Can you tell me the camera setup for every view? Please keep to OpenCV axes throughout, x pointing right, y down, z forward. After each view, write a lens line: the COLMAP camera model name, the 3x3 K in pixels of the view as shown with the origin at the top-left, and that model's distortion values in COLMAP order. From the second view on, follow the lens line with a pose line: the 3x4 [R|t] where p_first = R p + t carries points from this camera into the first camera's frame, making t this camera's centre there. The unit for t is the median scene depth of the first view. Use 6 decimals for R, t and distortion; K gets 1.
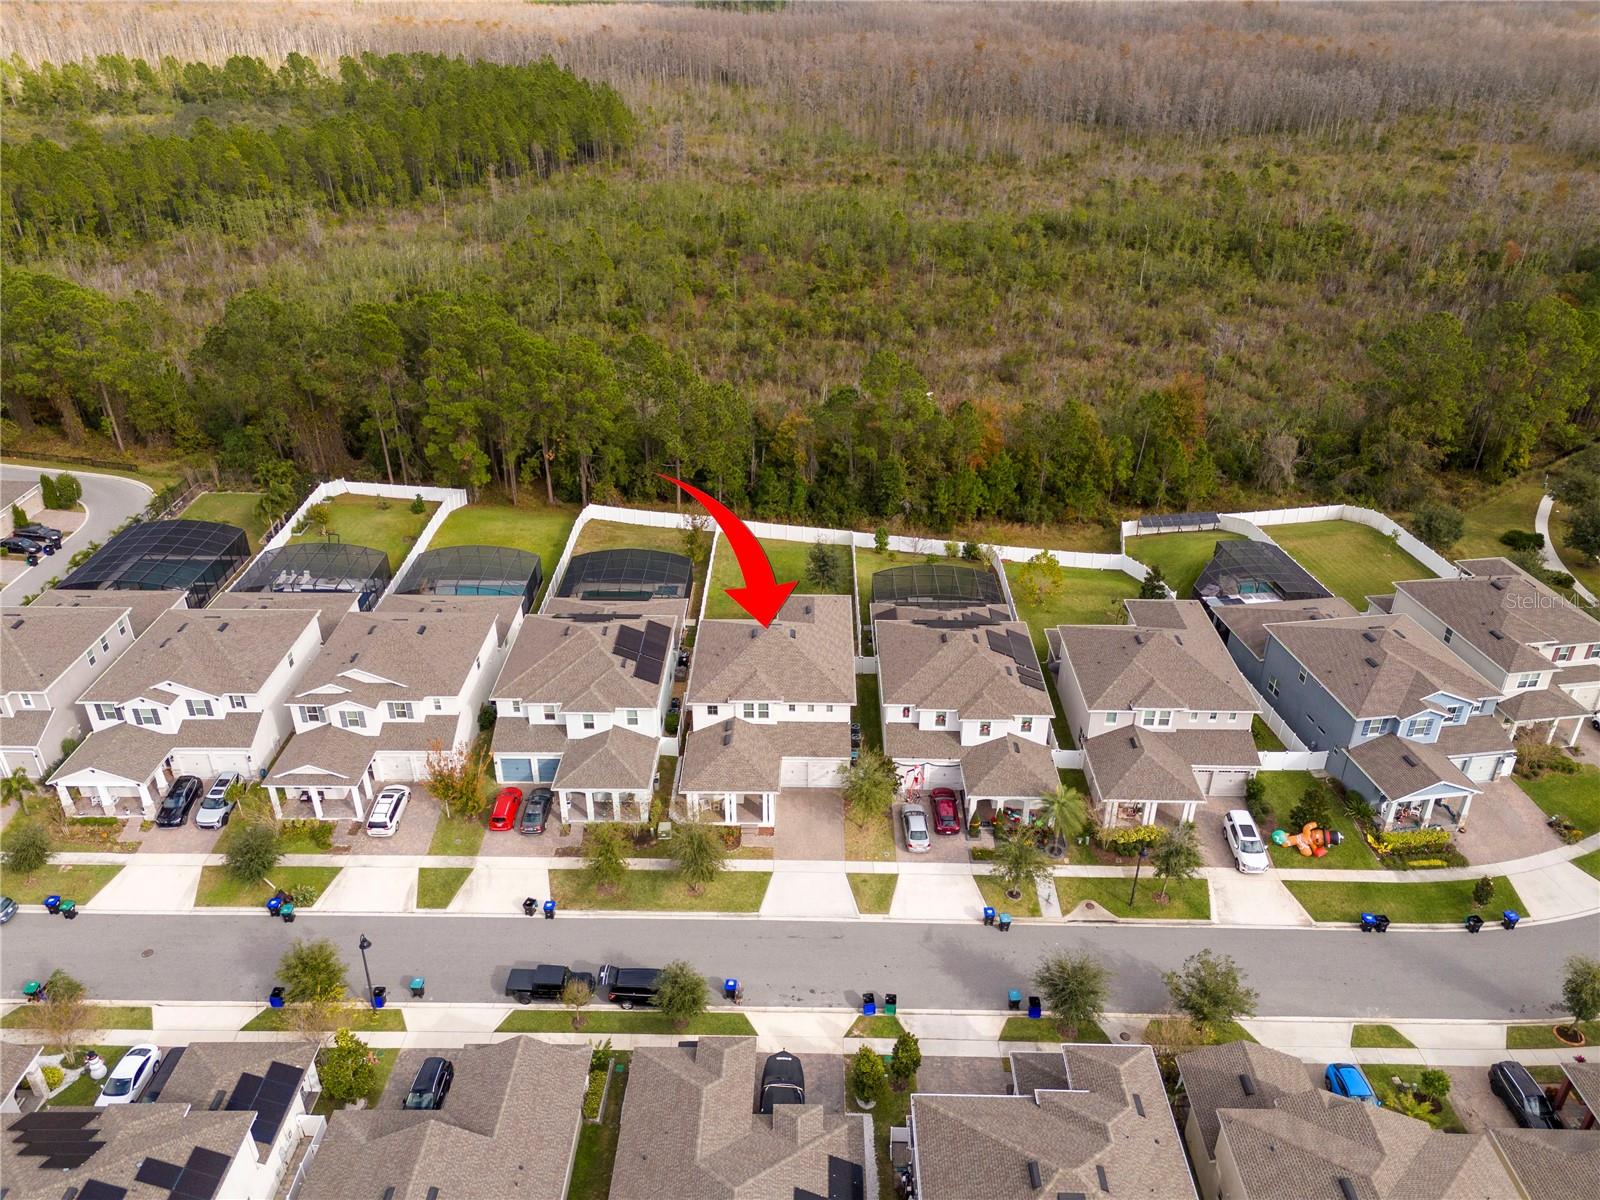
lens RADIAL K [[1171.4, 0, 800.0], [0, 1171.4, 600.0], [0, 0, 1]] dist [0.086609, -0.073072]
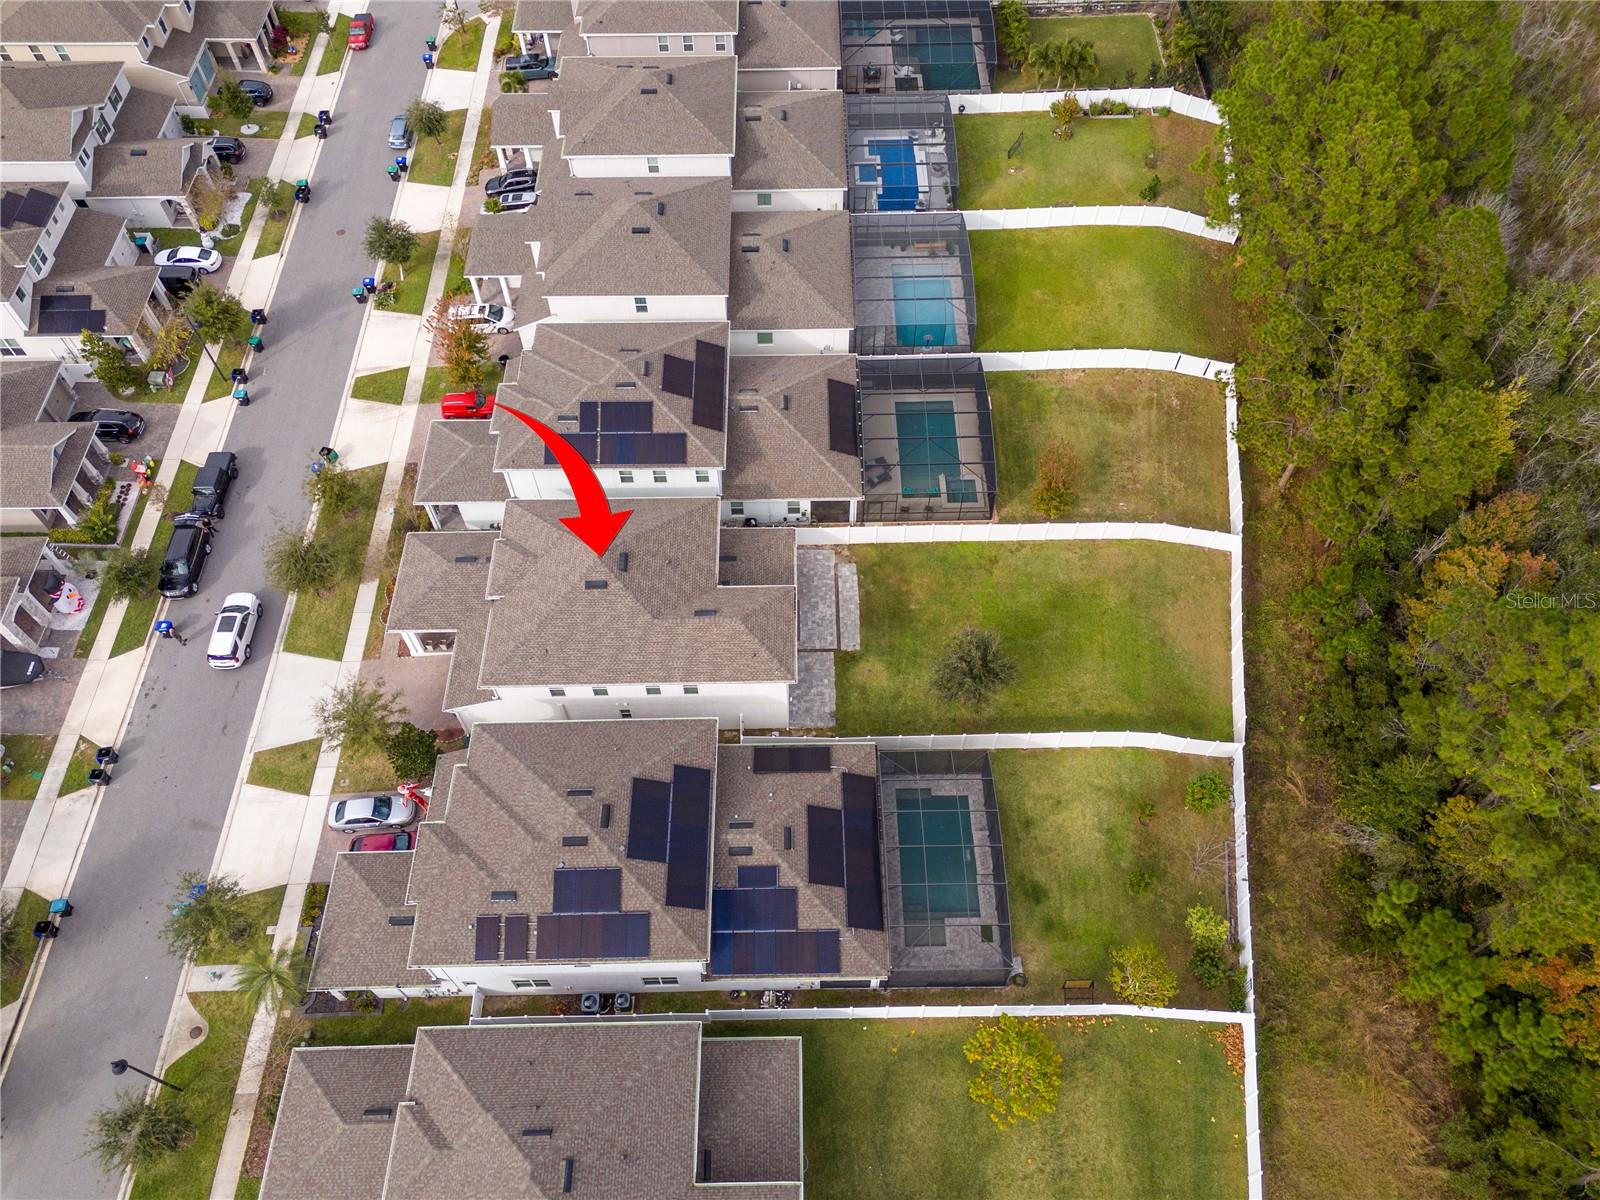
lens RADIAL K [[1171.4, 0, 800.0], [0, 1171.4, 600.0], [0, 0, 1]] dist [0.086609, -0.073072]
pose [[0.026205, 0.828042, -0.560054, 0.462615], [-0.486733, 0.499920, 0.716359, -0.614242], [0.873158, 0.253825, 0.416136, 0.973747]]
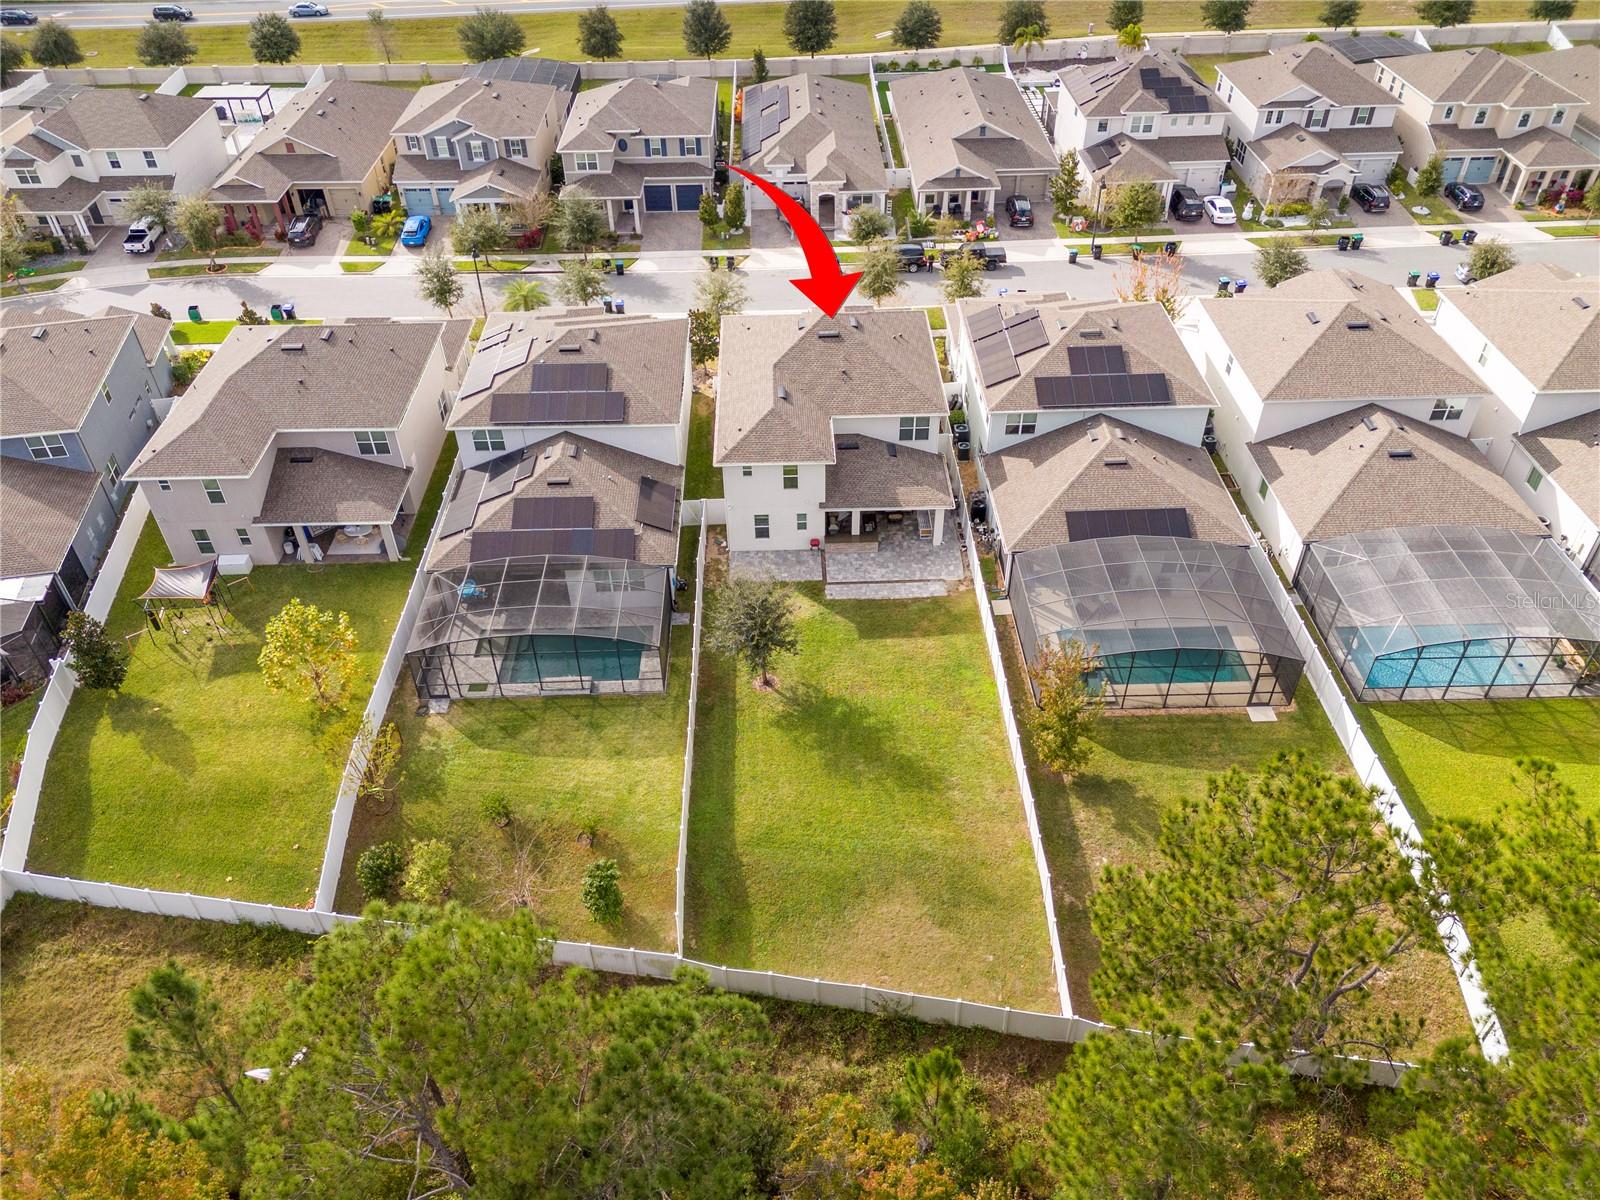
lens RADIAL K [[1171.4, 0, 800.0], [0, 1171.4, 600.0], [0, 0, 1]] dist [0.086609, -0.073072]
pose [[-0.999574, 0.018504, -0.022549, 0.013751], [-0.014491, 0.355890, 0.934416, -0.704415], [0.025315, 0.934345, -0.355470, 1.696455]]
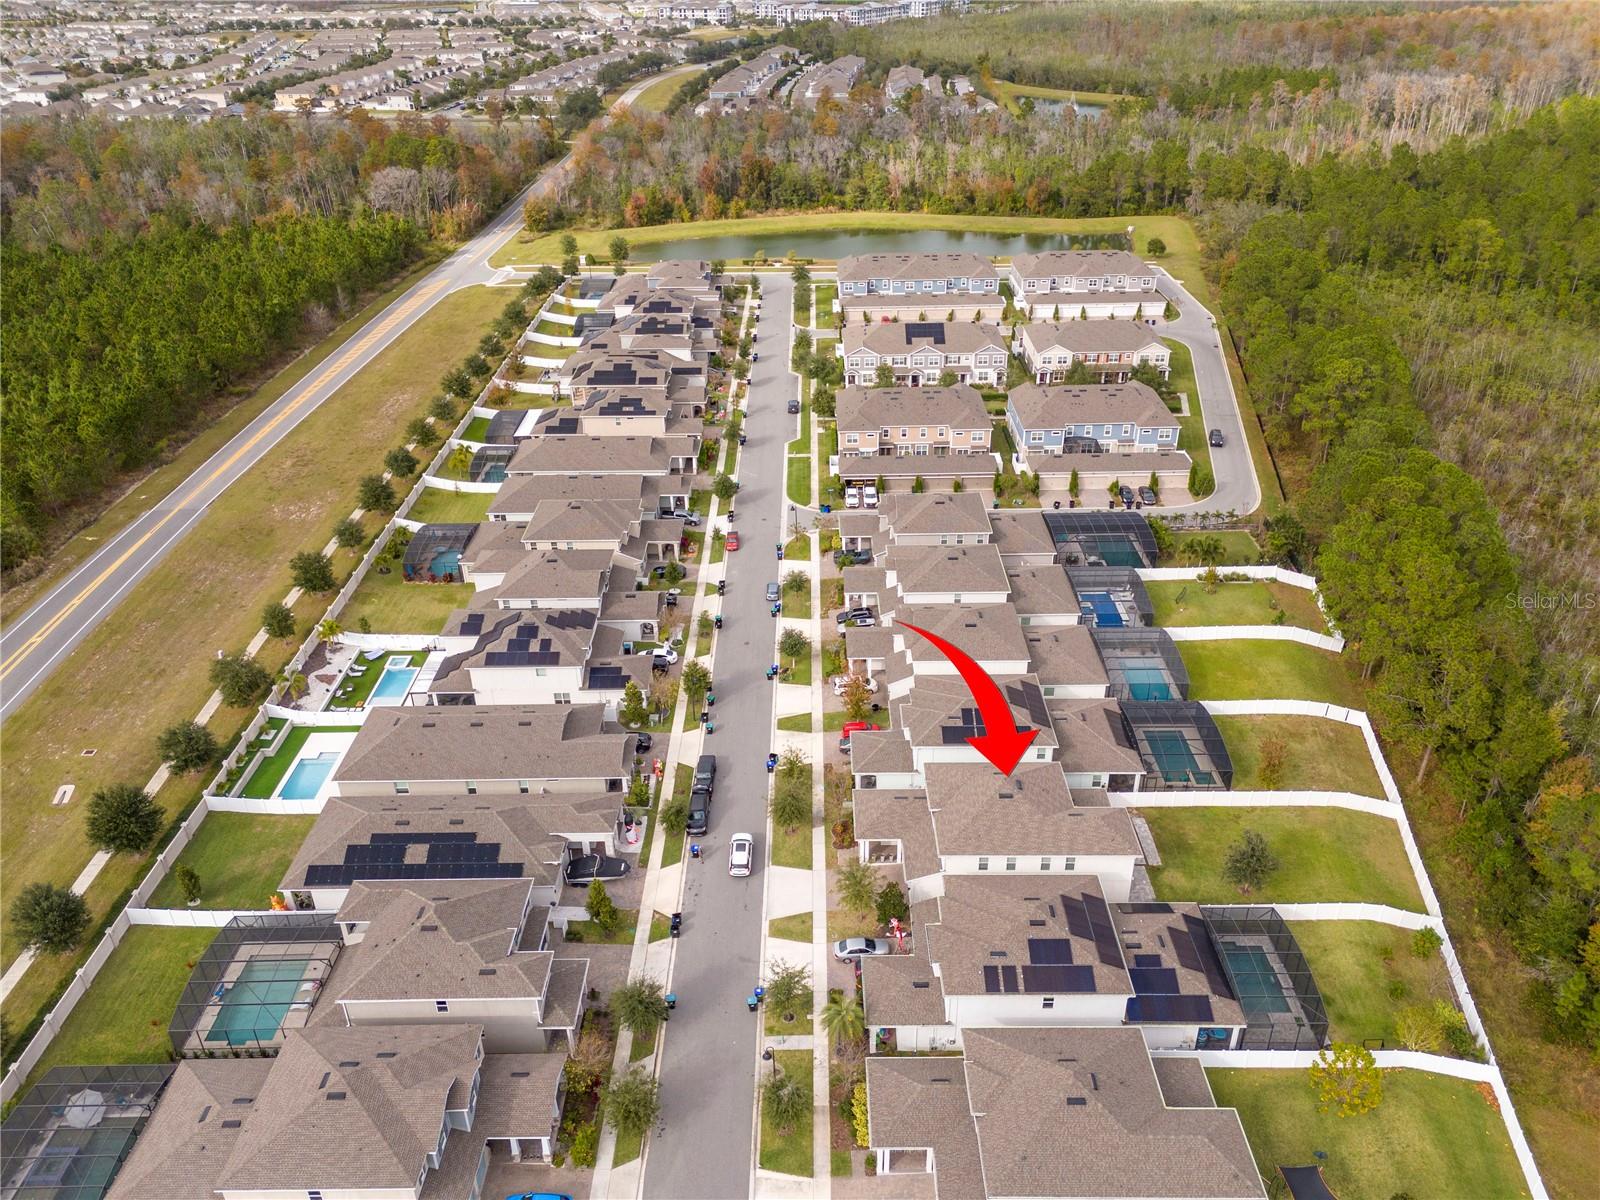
lens RADIAL K [[1172.3, 0, 810.8], [0, 1172.3, 598.0], [0, 0, 1]] dist [0.067991, -0.056521]
pose [[0.014013, 0.486538, -0.873547, 1.021679], [-0.482929, 0.768276, 0.420158, -0.576297], [0.875548, 0.415973, 0.245729, 0.586163]]
